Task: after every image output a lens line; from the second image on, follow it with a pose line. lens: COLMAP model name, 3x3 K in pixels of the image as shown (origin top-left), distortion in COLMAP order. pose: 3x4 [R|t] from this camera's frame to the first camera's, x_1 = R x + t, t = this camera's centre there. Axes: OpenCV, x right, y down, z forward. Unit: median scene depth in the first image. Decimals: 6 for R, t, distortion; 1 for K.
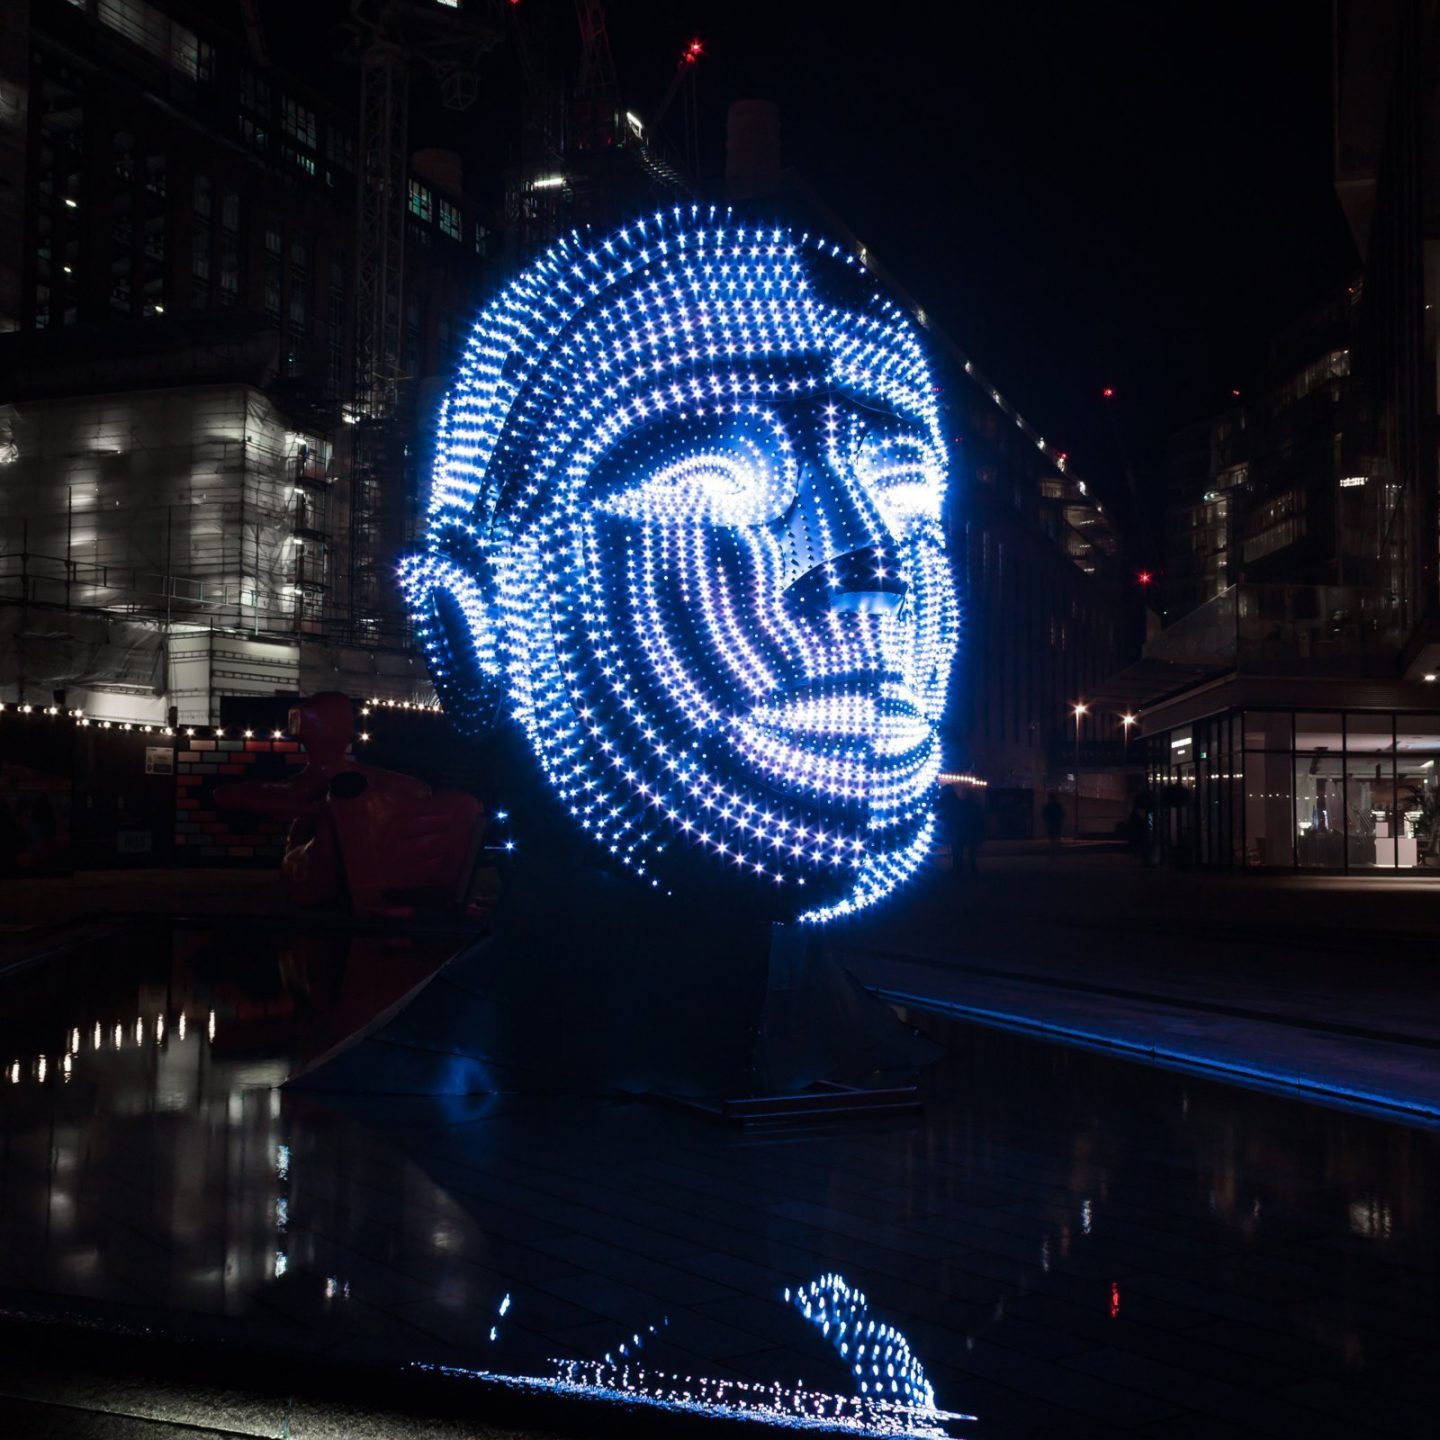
lens RADIAL K [[1768.3, 0, 679.7], [0, 1768.3, 722.5], [0, 0, 1]] dist [0.038837, -0.024538]
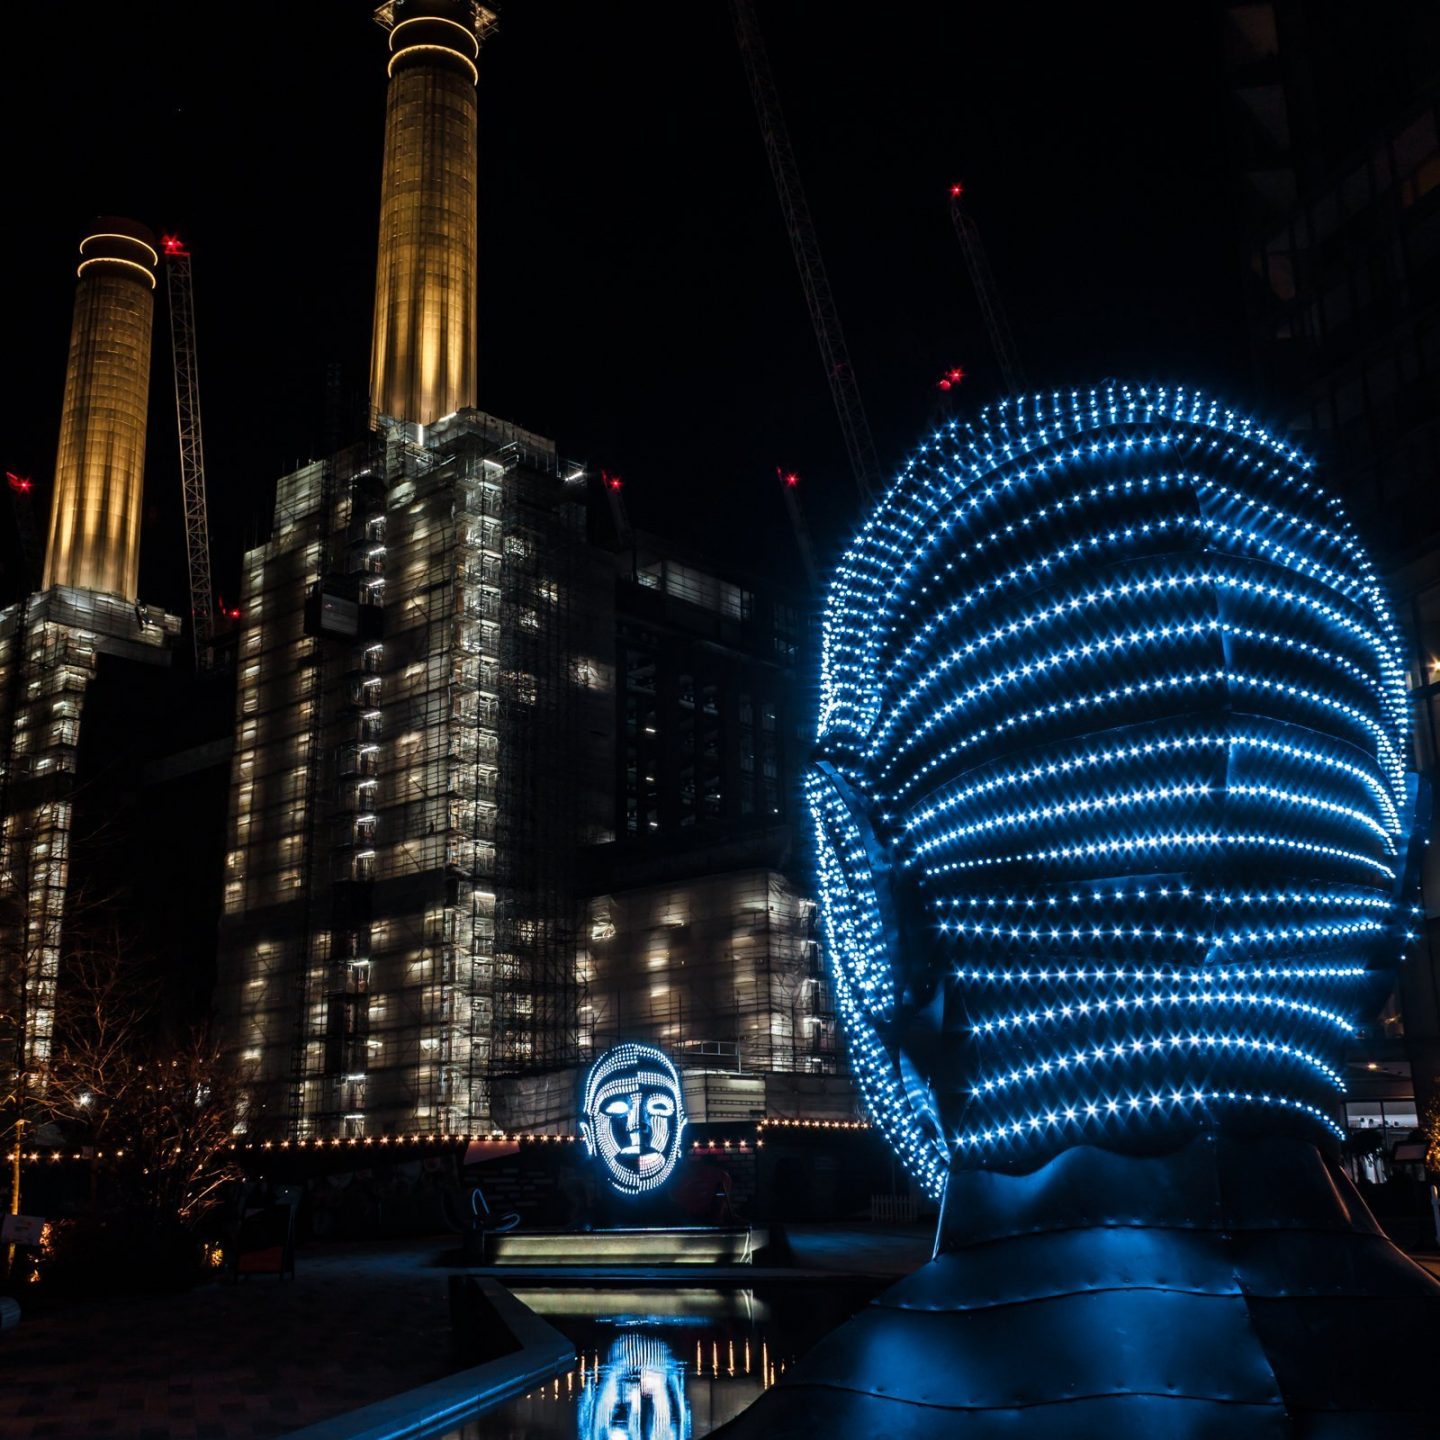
lens RADIAL K [[1748.9, 0, 719.3], [0, 1748.9, 698.7], [0, 0, 1]] dist [0.037619, -0.041453]
pose [[0.946839, -0.119217, -0.298802, 0.130391], [0.048165, 0.970865, -0.234736, -0.004989], [0.318081, 0.207865, 0.924995, -0.261206]]
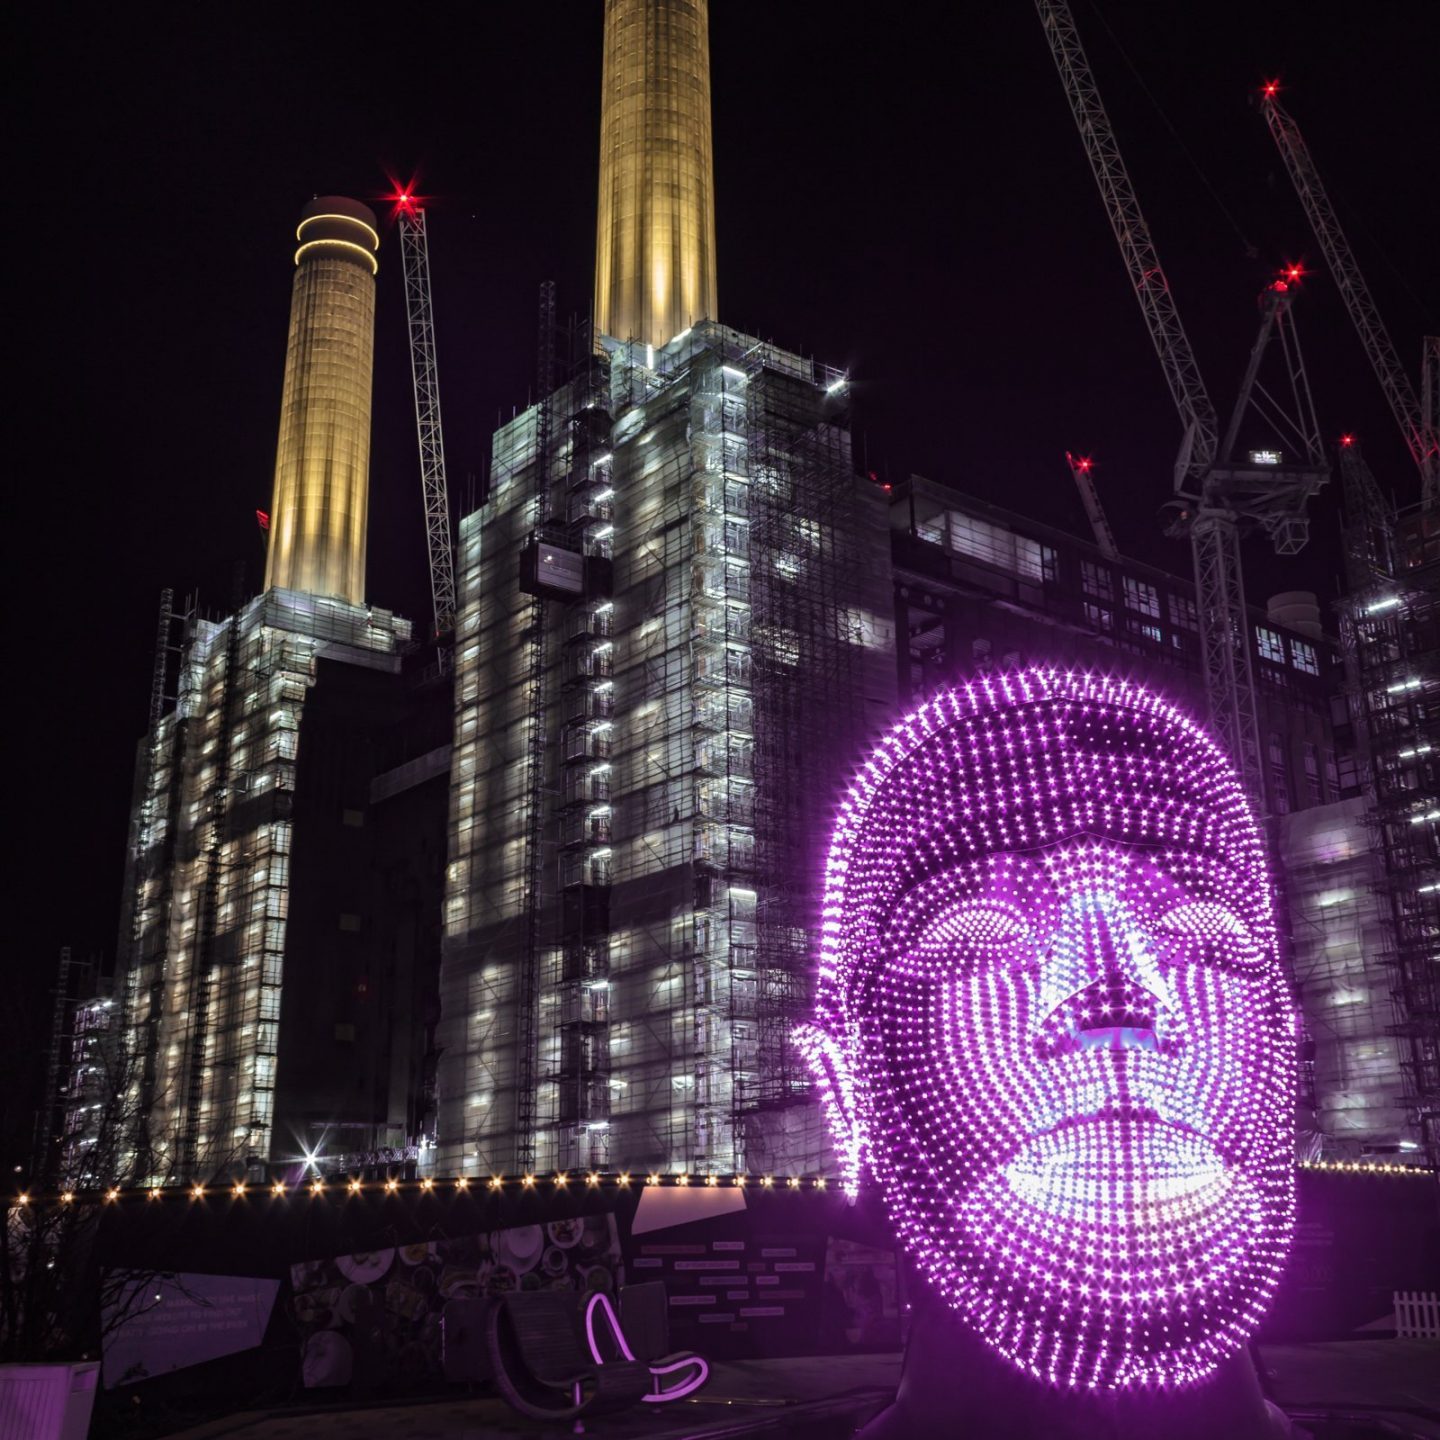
lens RADIAL K [[1748.9, 0, 719.3], [0, 1748.9, 698.7], [0, 0, 1]] dist [0.037619, -0.041453]
pose [[0.880918, -0.174010, -0.440118, 0.022670], [0.050023, 0.958979, -0.279030, 0.000785], [0.470618, 0.223786, 0.853486, 0.000724]]
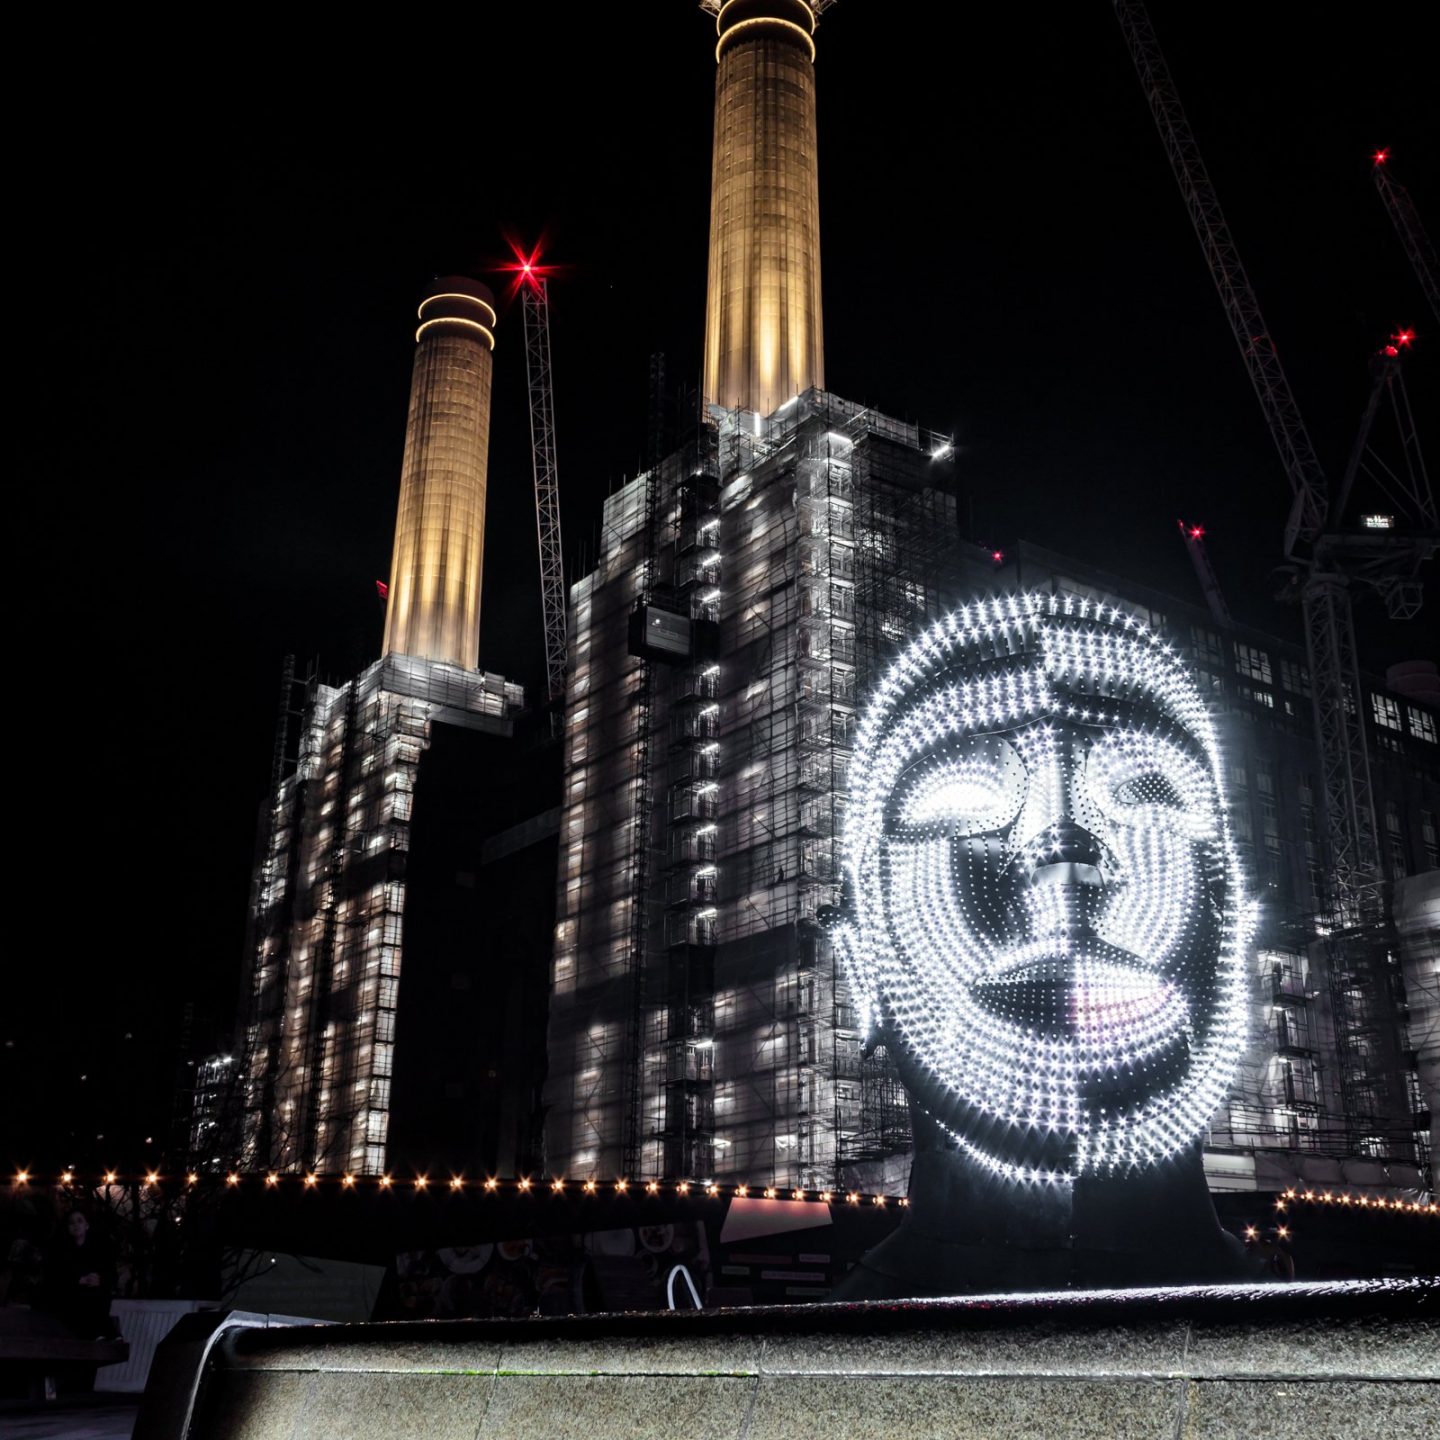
lens RADIAL K [[1751.9, 0, 708.7], [0, 1751.9, 700.6], [0, 0, 1]] dist [-0.012191, 0.041633]
pose [[0.849247, -0.189478, -0.492825, 0.030150], [0.025665, 0.947101, -0.319908, 0.011364], [0.527371, 0.259033, 0.809186, -0.006186]]
